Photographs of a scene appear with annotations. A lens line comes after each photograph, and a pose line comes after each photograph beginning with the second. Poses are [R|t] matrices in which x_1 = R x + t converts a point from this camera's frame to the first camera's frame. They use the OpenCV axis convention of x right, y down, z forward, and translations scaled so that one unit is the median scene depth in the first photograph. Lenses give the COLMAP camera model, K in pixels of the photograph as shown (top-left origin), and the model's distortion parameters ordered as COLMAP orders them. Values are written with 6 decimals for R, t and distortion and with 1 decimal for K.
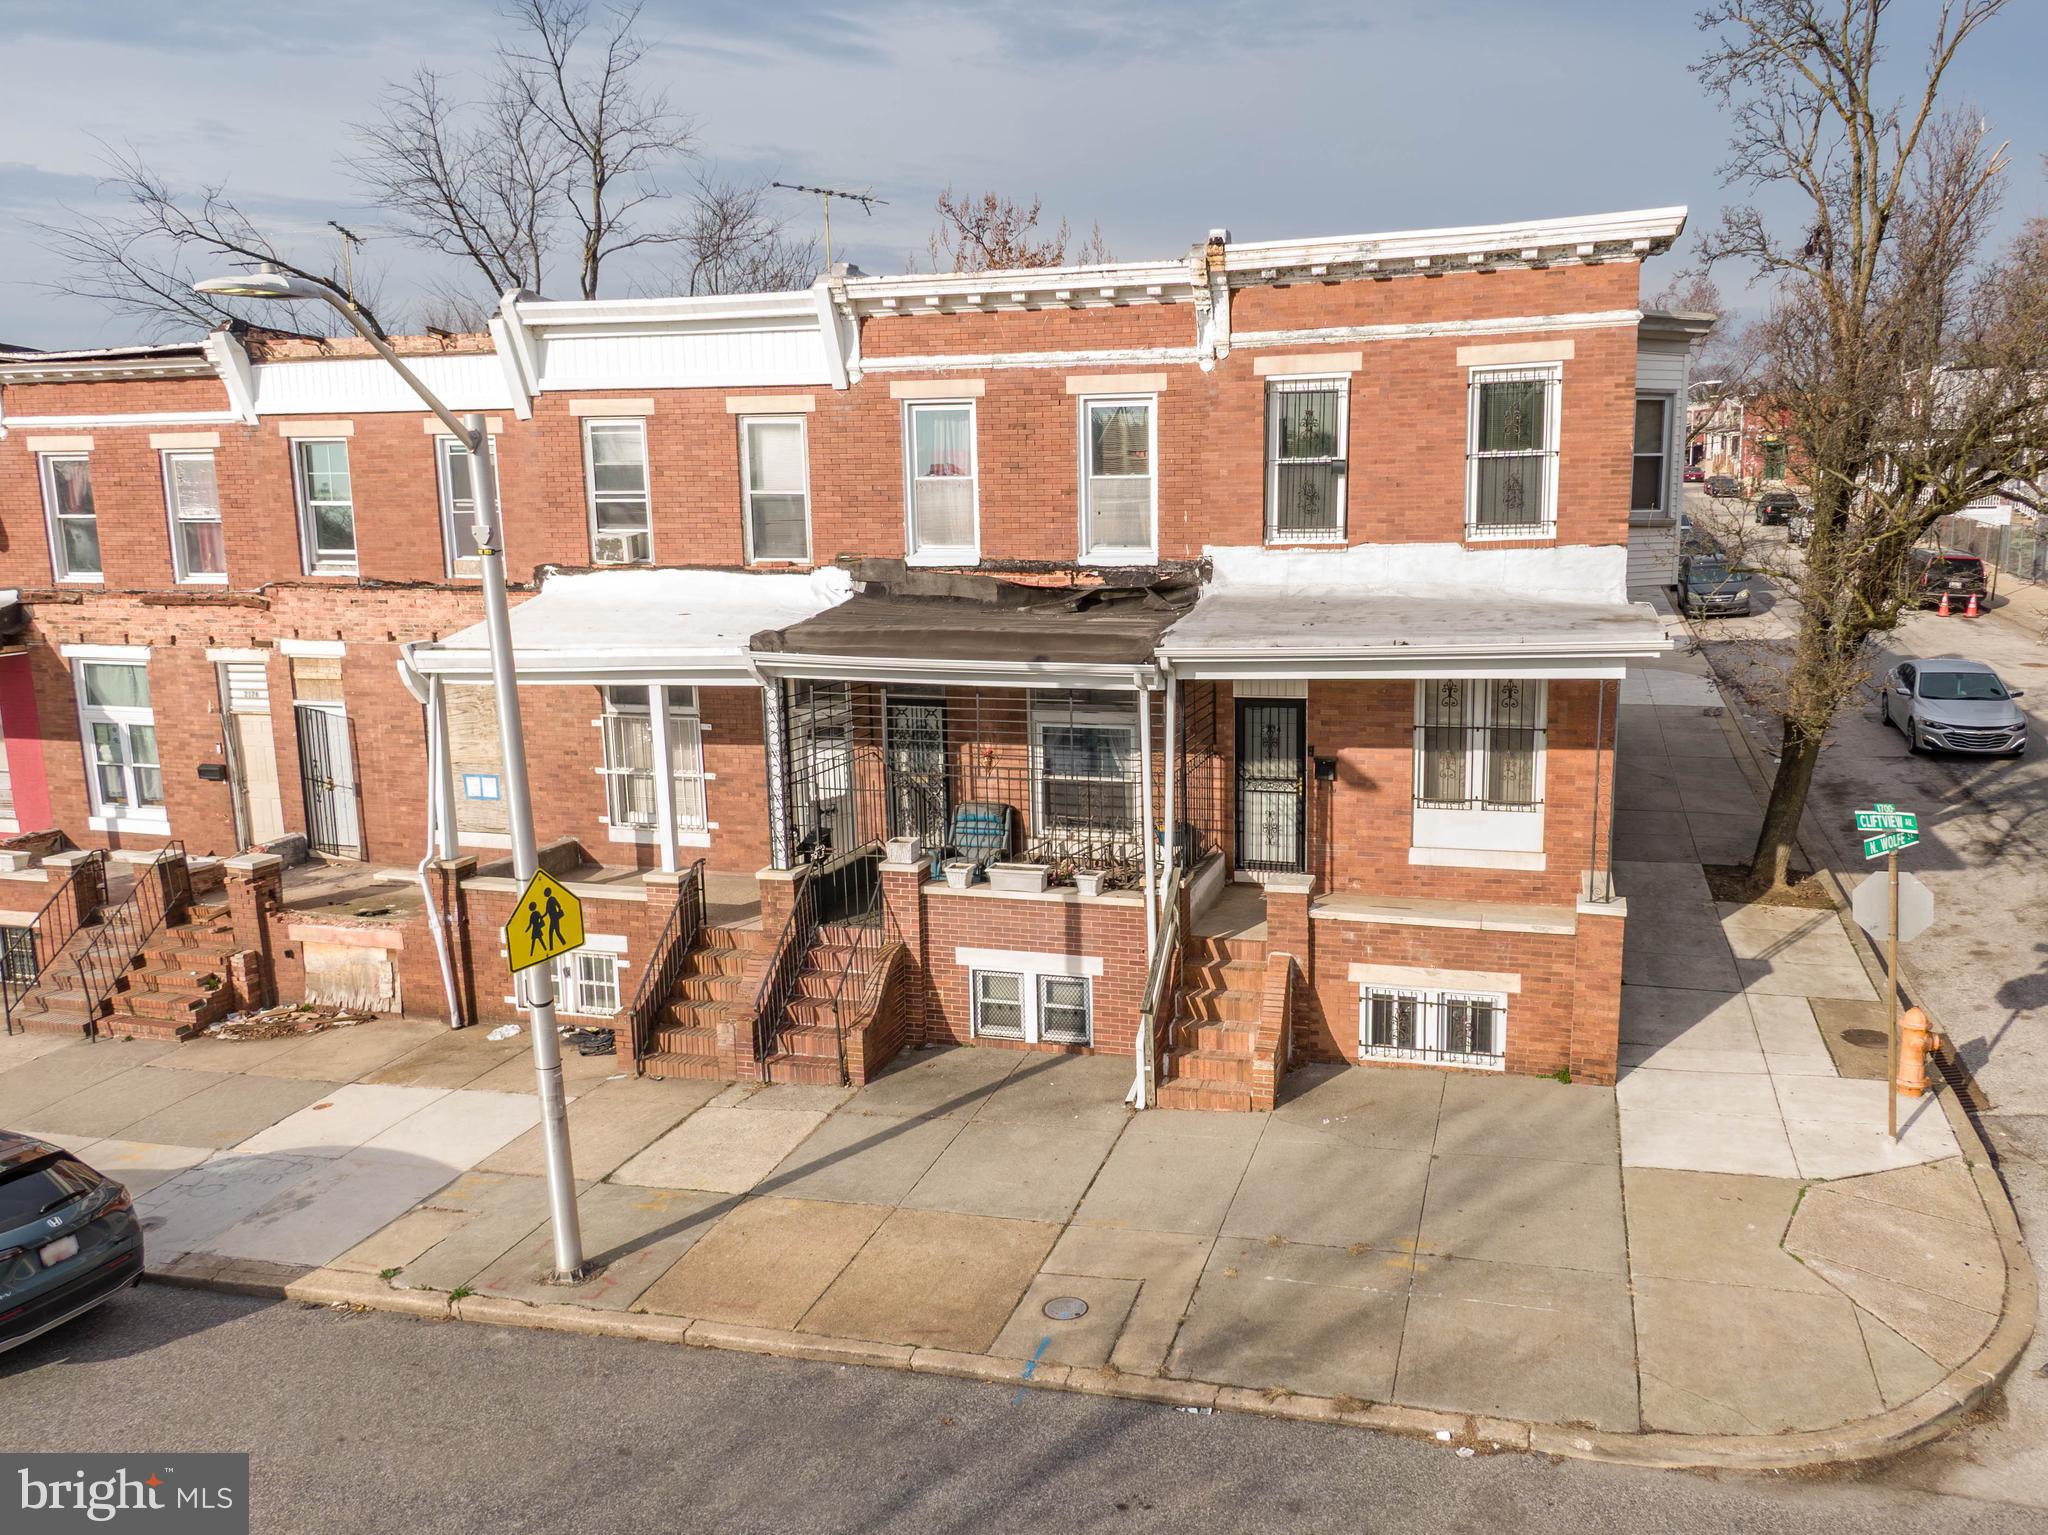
lens RADIAL K [[1431.5, 0, 1024.6], [0, 1431.5, 763.1], [0, 0, 1]] dist [0.002983, 0.003249]
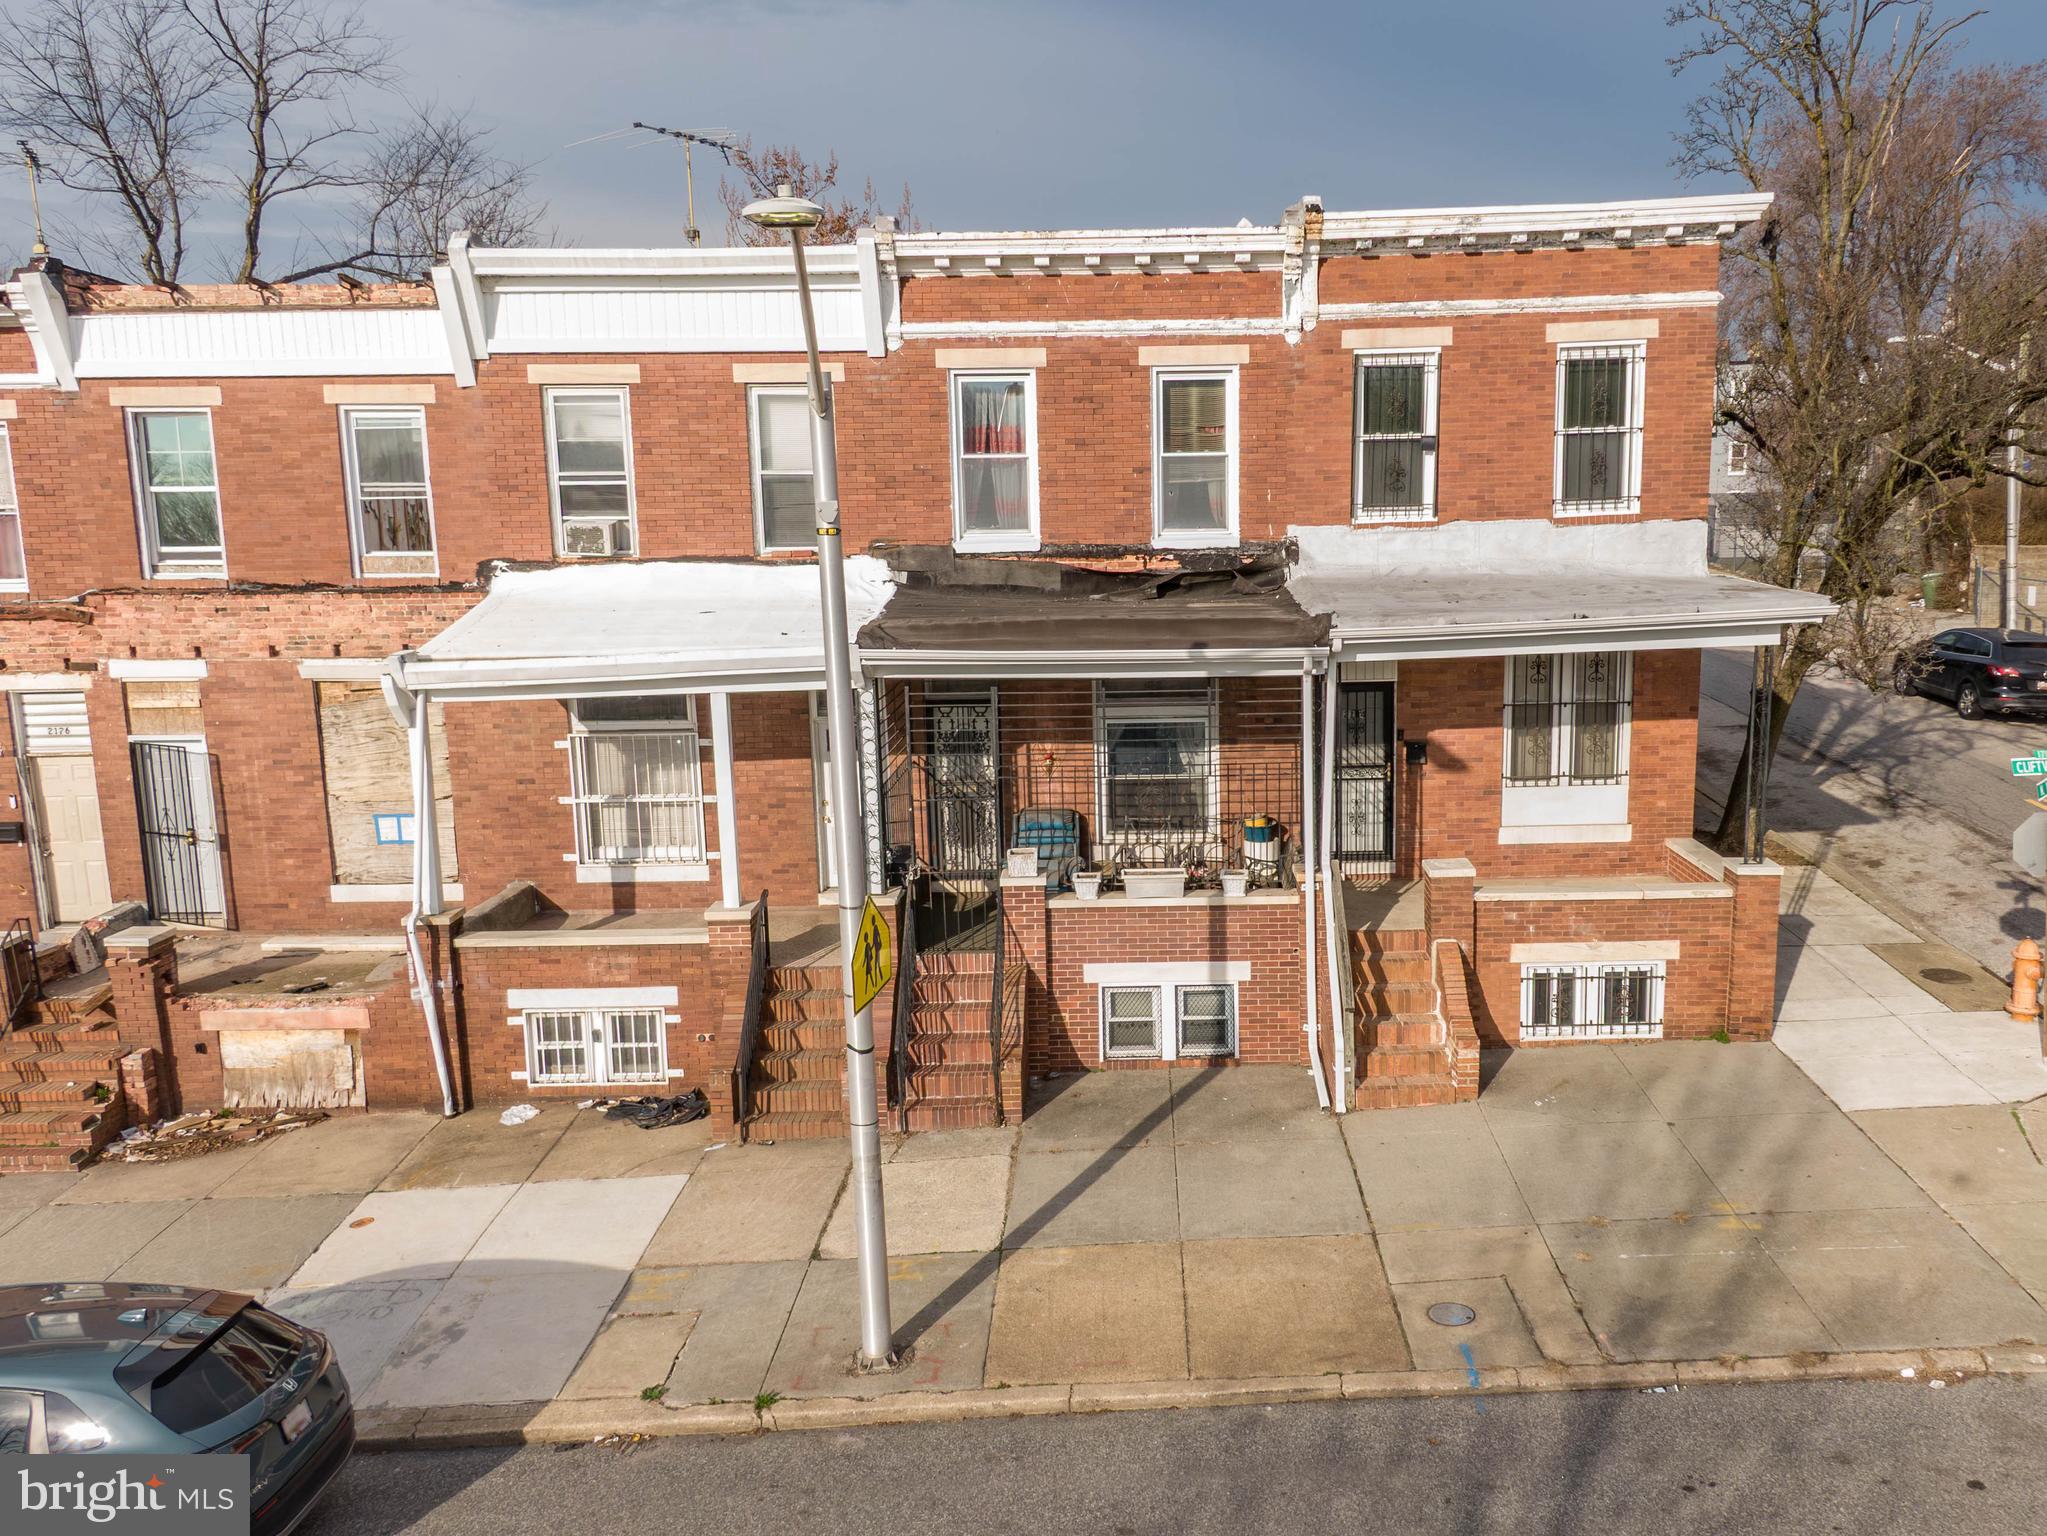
lens RADIAL K [[1559.8, 0, 1023.5], [0, 1559.8, 768.0], [0, 0, 1]] dist [0.005593, -0.004509]
pose [[0.965627, -0.050394, 0.254999, -0.311389], [0.052532, 0.998618, -0.001577, 0.002254], [-0.254567, 0.014919, 0.966940, 0.037684]]
